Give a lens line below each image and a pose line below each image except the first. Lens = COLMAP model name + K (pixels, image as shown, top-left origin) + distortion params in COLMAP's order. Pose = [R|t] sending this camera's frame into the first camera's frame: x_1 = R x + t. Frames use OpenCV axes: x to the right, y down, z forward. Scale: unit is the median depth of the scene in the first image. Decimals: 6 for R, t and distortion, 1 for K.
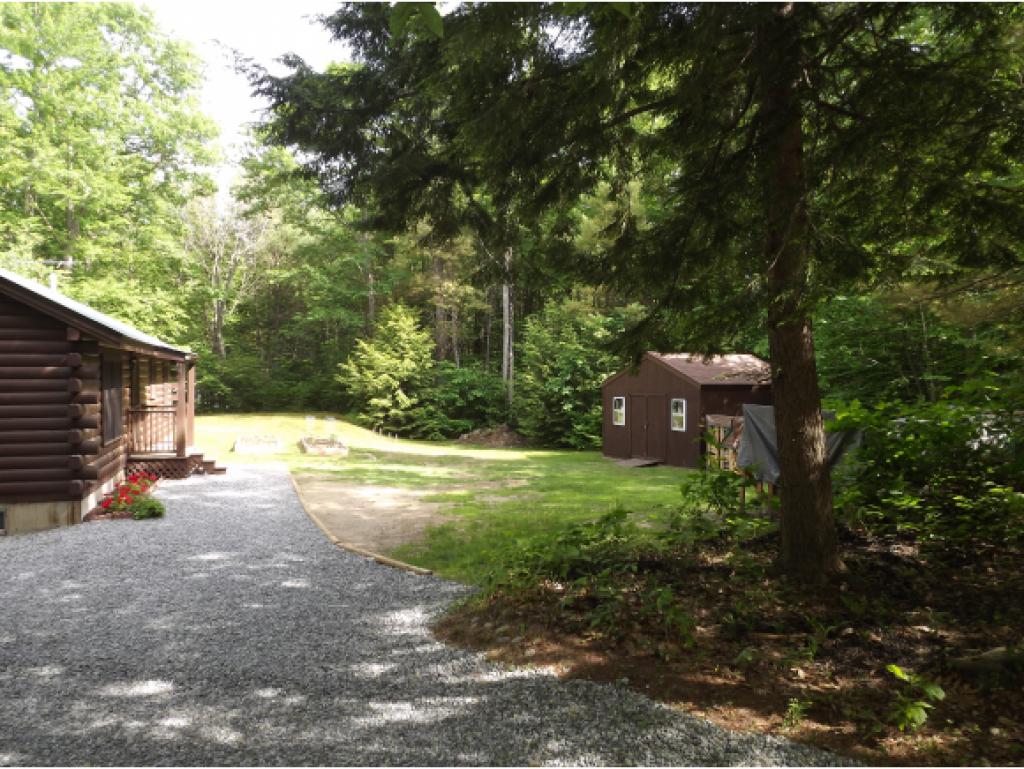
lens RADIAL K [[739.5, 0, 512.0], [0, 739.5, 384.5], [0, 0, 1]] dist [-0.063817, 0.001480]
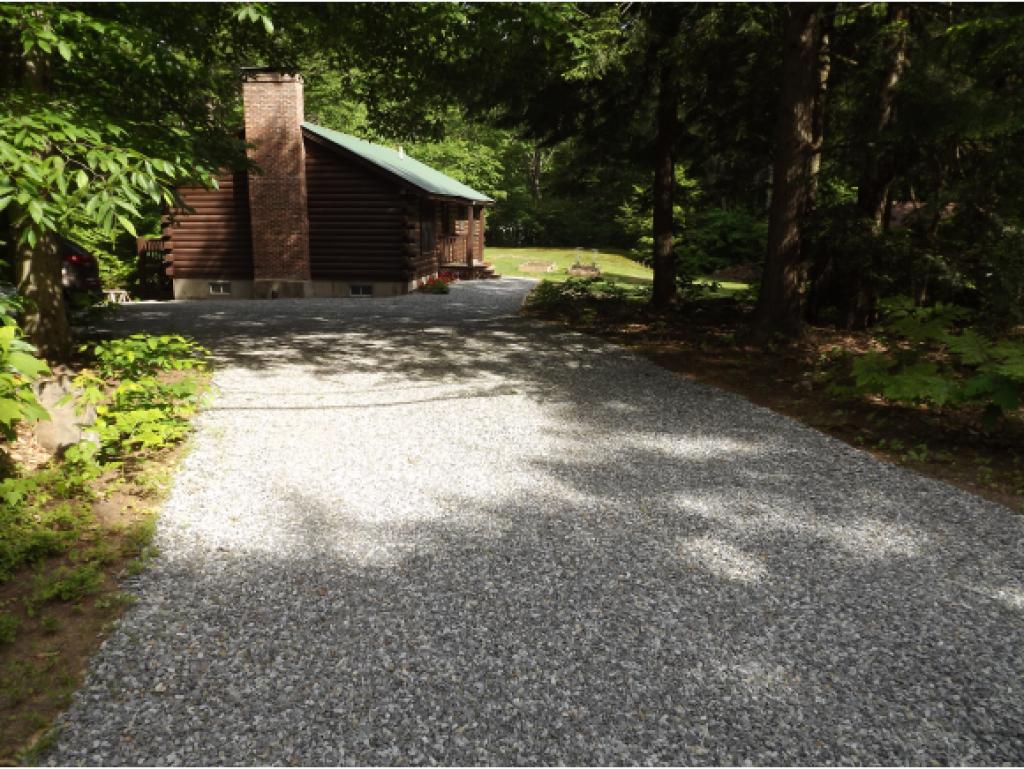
lens RADIAL K [[739.5, 0, 512.0], [0, 739.5, 384.5], [0, 0, 1]] dist [-0.063817, 0.001480]
pose [[0.900262, 0.109172, -0.421439, 0.290111], [-0.018927, 0.976947, 0.212642, 0.005709], [0.434938, -0.183457, 0.881574, -0.371318]]
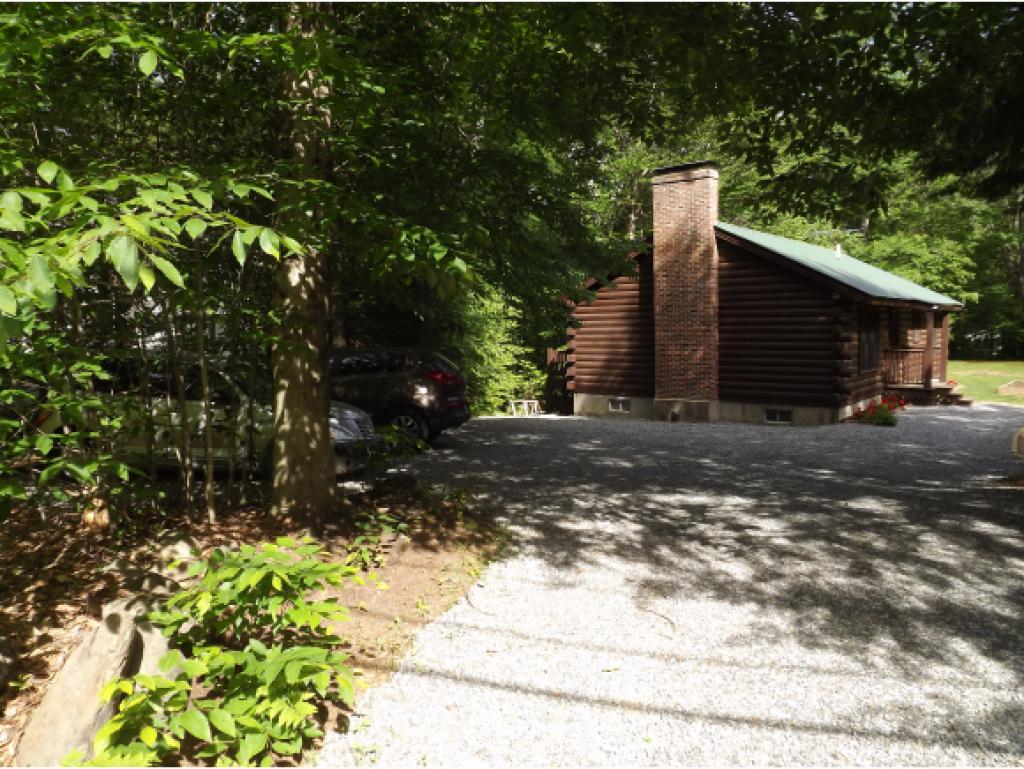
lens RADIAL K [[752.6, 0, 497.0], [0, 752.6, 369.7], [0, 0, 1]] dist [-0.082115, 0.049274]
pose [[0.511746, 0.046092, -0.857899, 0.204056], [-0.000416, 0.998573, 0.053402, 0.001755], [0.859136, -0.026971, 0.511035, -0.221696]]
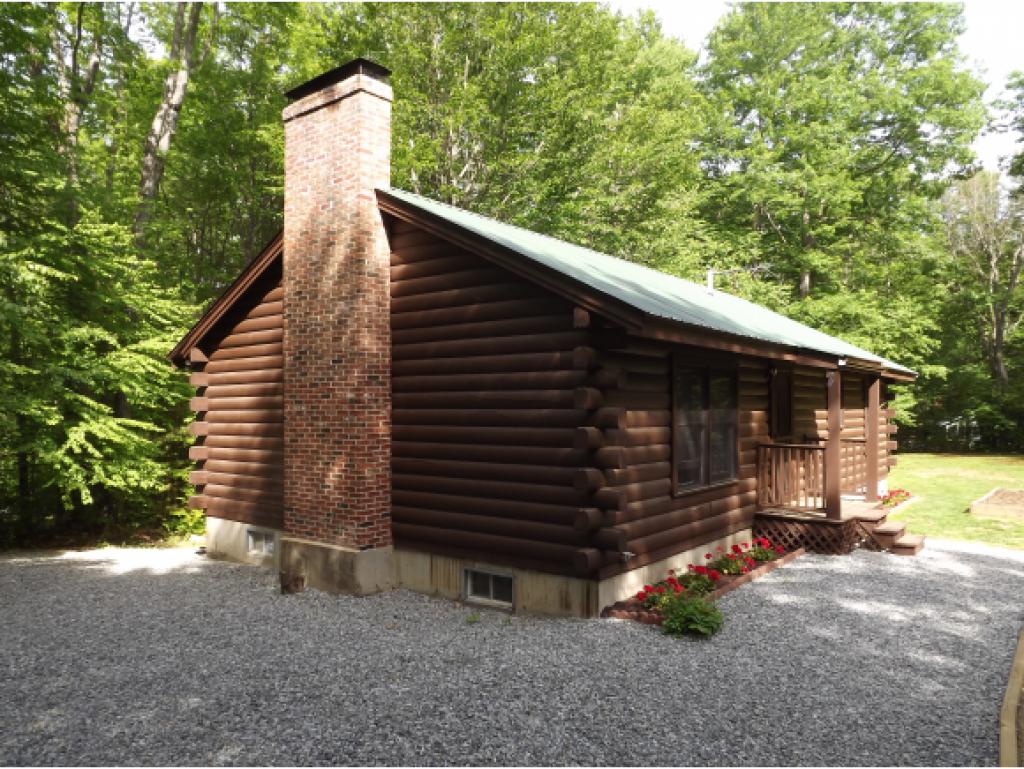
lens RADIAL K [[754.7, 0, 512.0], [0, 754.7, 384.5], [0, 0, 1]] dist [-0.058299, 0.003855]
pose [[0.542239, -0.026134, -0.839818, -0.051156], [-0.013407, 0.999120, -0.039747, 0.009712], [0.840117, 0.032812, 0.541412, 0.356011]]
